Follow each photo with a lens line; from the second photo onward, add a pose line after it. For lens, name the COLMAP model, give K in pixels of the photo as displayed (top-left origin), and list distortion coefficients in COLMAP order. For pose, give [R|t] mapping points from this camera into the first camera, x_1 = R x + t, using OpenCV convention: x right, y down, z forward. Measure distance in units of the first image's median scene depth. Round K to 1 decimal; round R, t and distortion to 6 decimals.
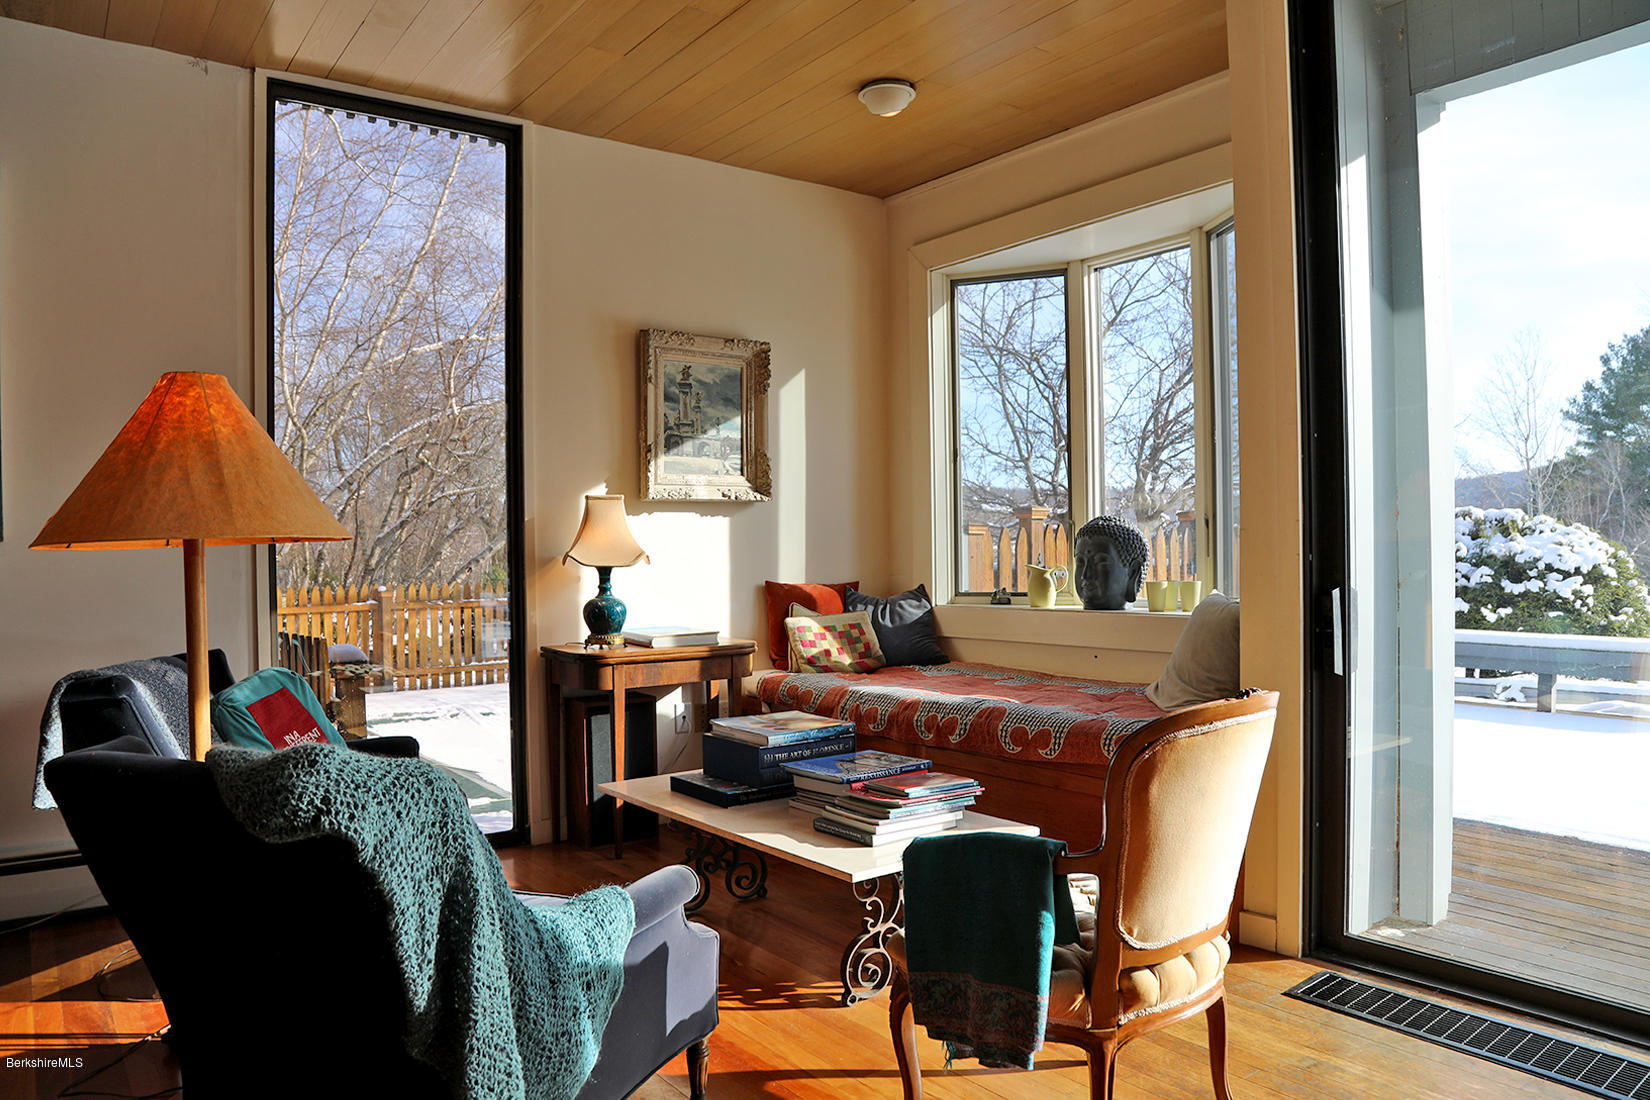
lens RADIAL K [[1156.6, 0, 825.0], [0, 1156.6, 550.0], [0, 0, 1]] dist [-0.078694, 0.003462]
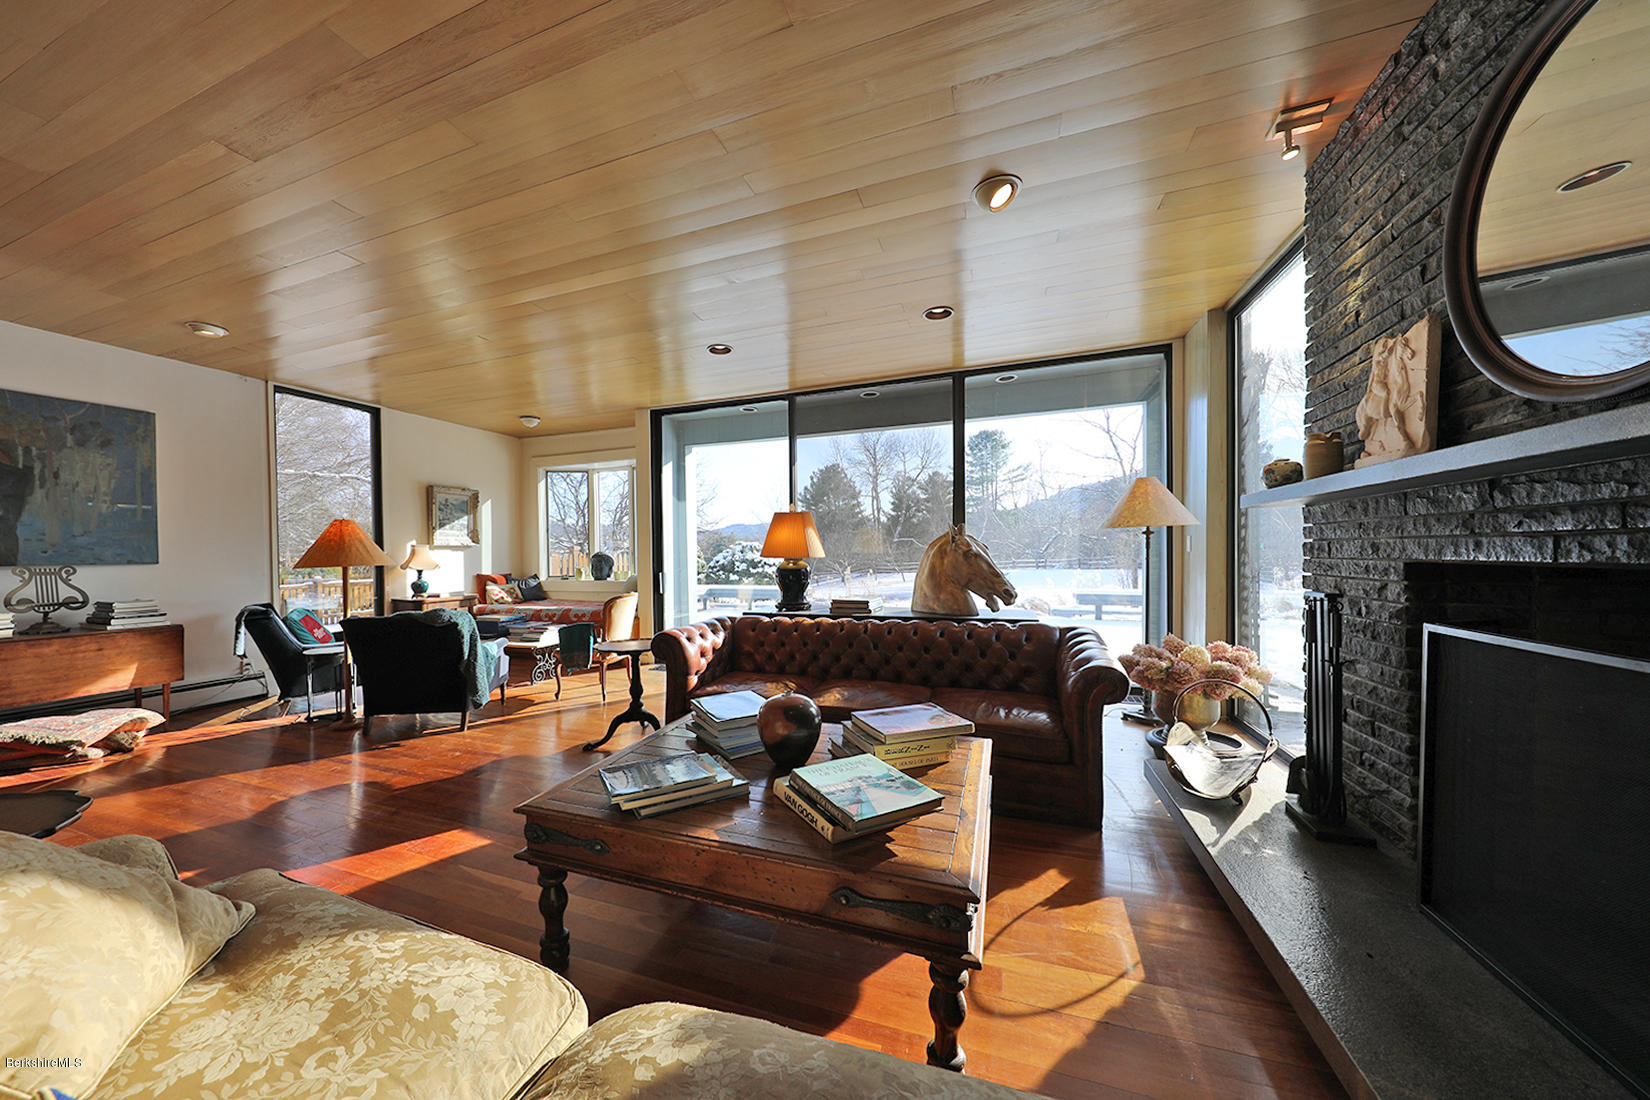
lens RADIAL K [[549.1, 0, 801.0], [0, 549.1, 550.0], [0, 0, 1]] dist [0.000949, 0.000111]
pose [[0.829398, 0.001549, 0.558656, -0.152698], [0.004083, 0.999953, -0.008834, -0.017038], [-0.558643, 0.009608, 0.829353, -0.598172]]
